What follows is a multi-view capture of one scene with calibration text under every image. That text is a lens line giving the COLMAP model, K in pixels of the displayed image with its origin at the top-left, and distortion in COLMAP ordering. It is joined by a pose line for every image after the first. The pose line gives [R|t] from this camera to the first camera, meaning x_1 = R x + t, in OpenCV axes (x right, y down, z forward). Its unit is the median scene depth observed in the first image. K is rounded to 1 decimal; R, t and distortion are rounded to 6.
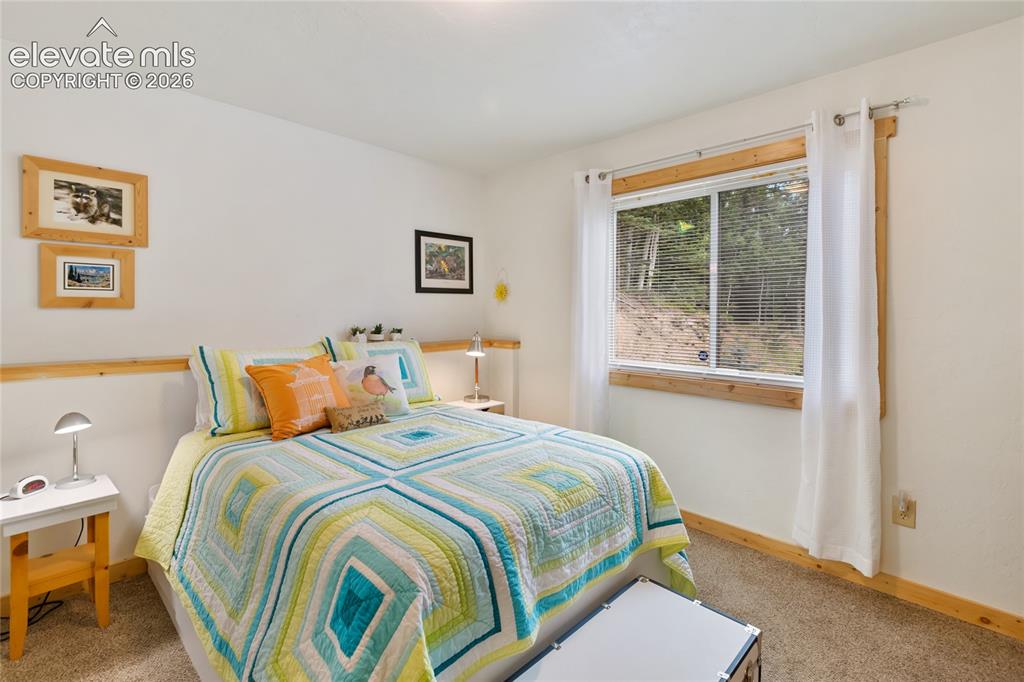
lens RADIAL K [[466.0, 0, 523.2], [0, 466.0, 309.9], [0, 0, 1]] dist [0.003804, 0.001027]
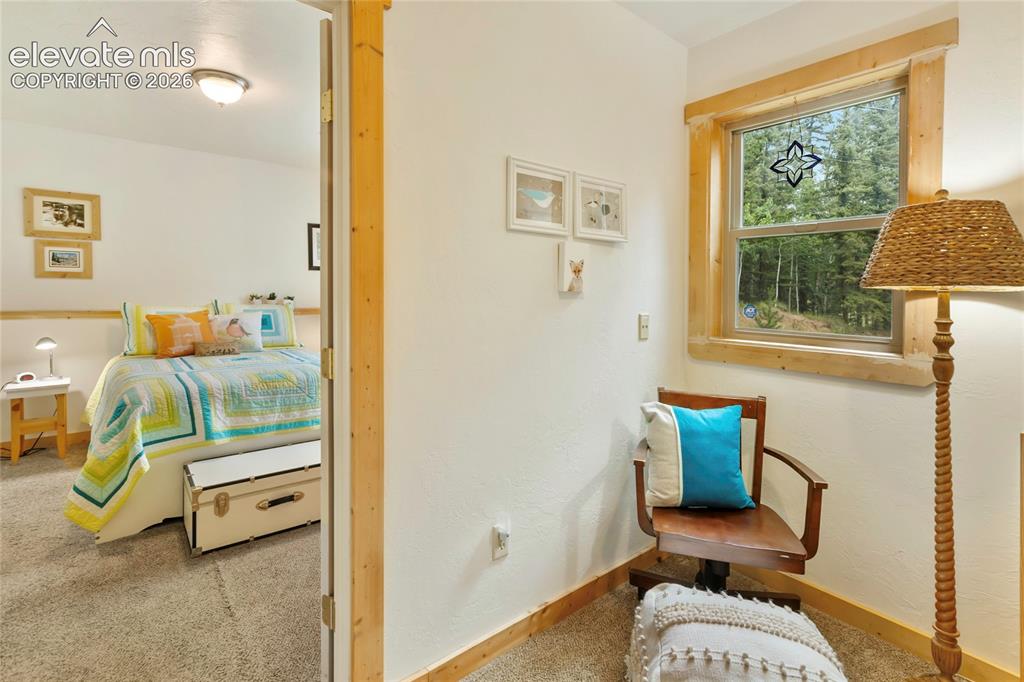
lens RADIAL K [[466.0, 0, 487.0], [0, 466.0, 297.8], [0, 0, 1]] dist [0.003804, 0.001027]
pose [[0.992022, 0.014102, -0.125275, 0.765948], [-0.011311, 0.999672, 0.022964, 0.009997], [0.125558, -0.021364, 0.991856, -0.452959]]
